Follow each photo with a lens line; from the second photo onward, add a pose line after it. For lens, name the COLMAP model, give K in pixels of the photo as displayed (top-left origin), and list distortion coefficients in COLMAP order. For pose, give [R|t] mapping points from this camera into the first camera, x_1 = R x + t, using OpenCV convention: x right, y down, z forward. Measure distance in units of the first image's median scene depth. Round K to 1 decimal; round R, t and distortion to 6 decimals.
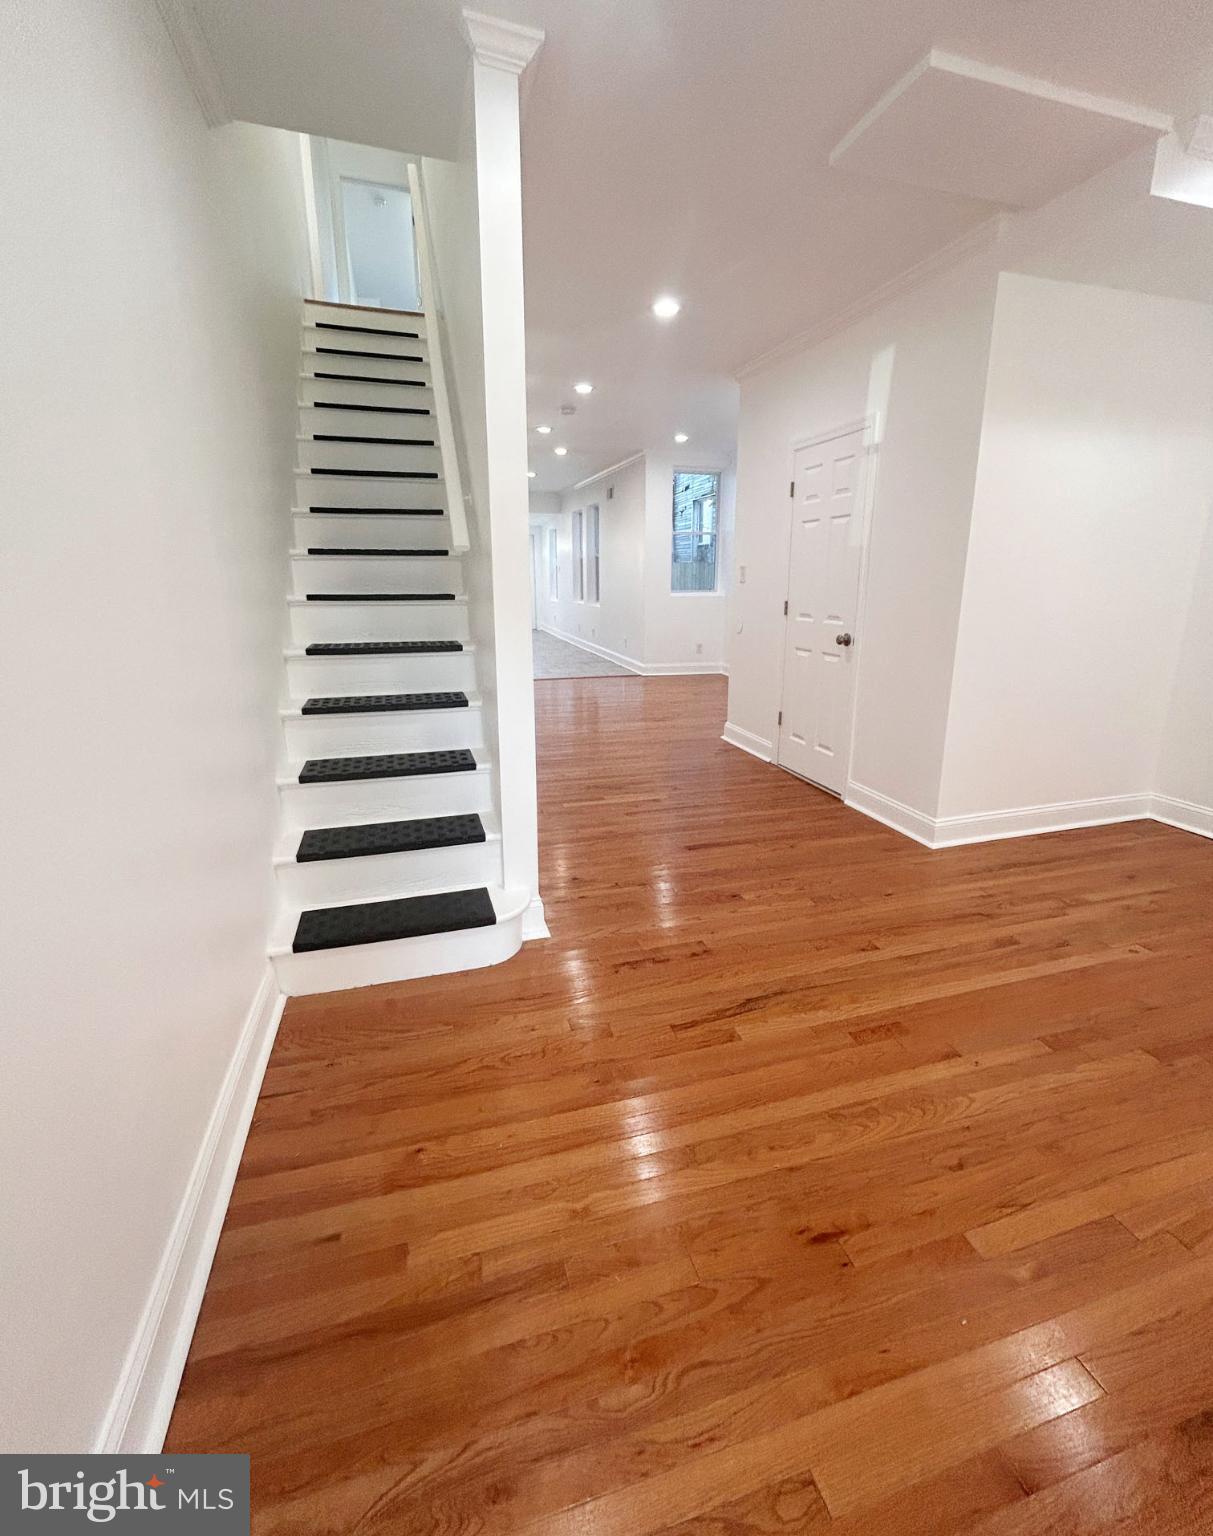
lens RADIAL K [[662.4, 0, 609.4], [0, 662.4, 733.7], [0, 0, 1]] dist [0.001544, 0.000564]
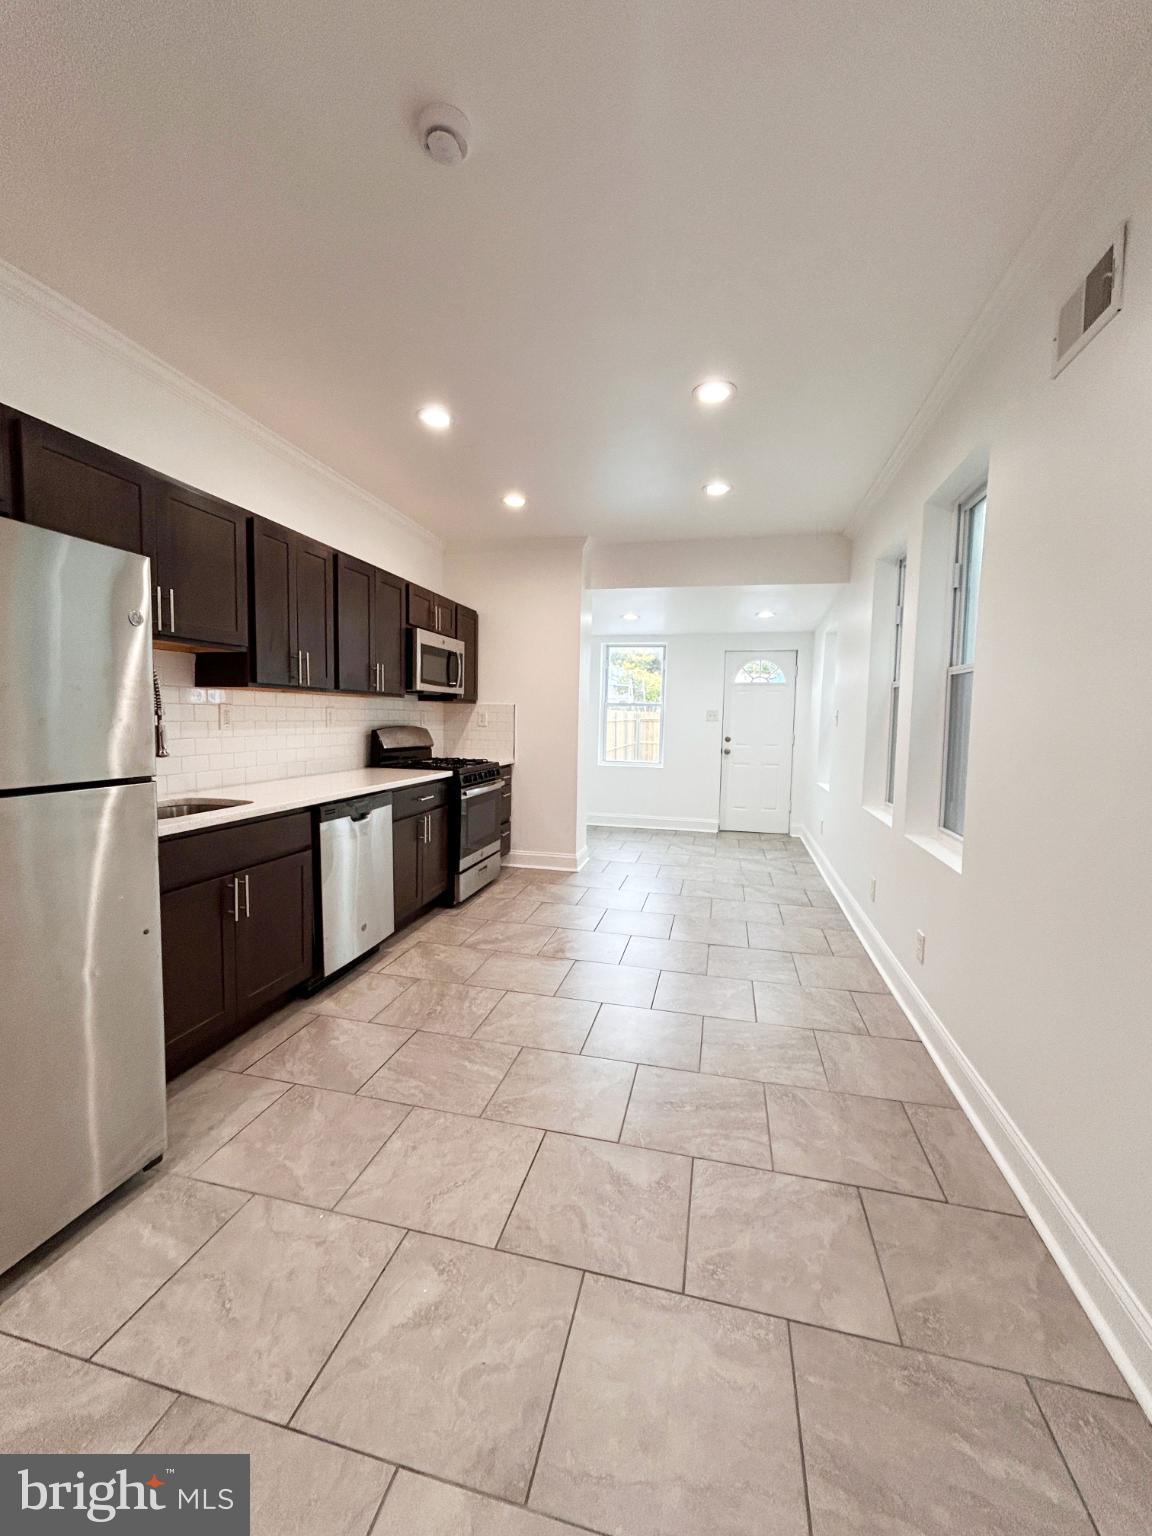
lens RADIAL K [[627.9, 0, 568.3], [0, 627.9, 768.5], [0, 0, 1]] dist [-0.000568, -0.000076]
pose [[0.859720, 0.062318, -0.506950, -0.084097], [-0.143070, 0.982178, -0.121892, -0.651260], [0.490319, 0.177322, 0.853314, 2.639704]]
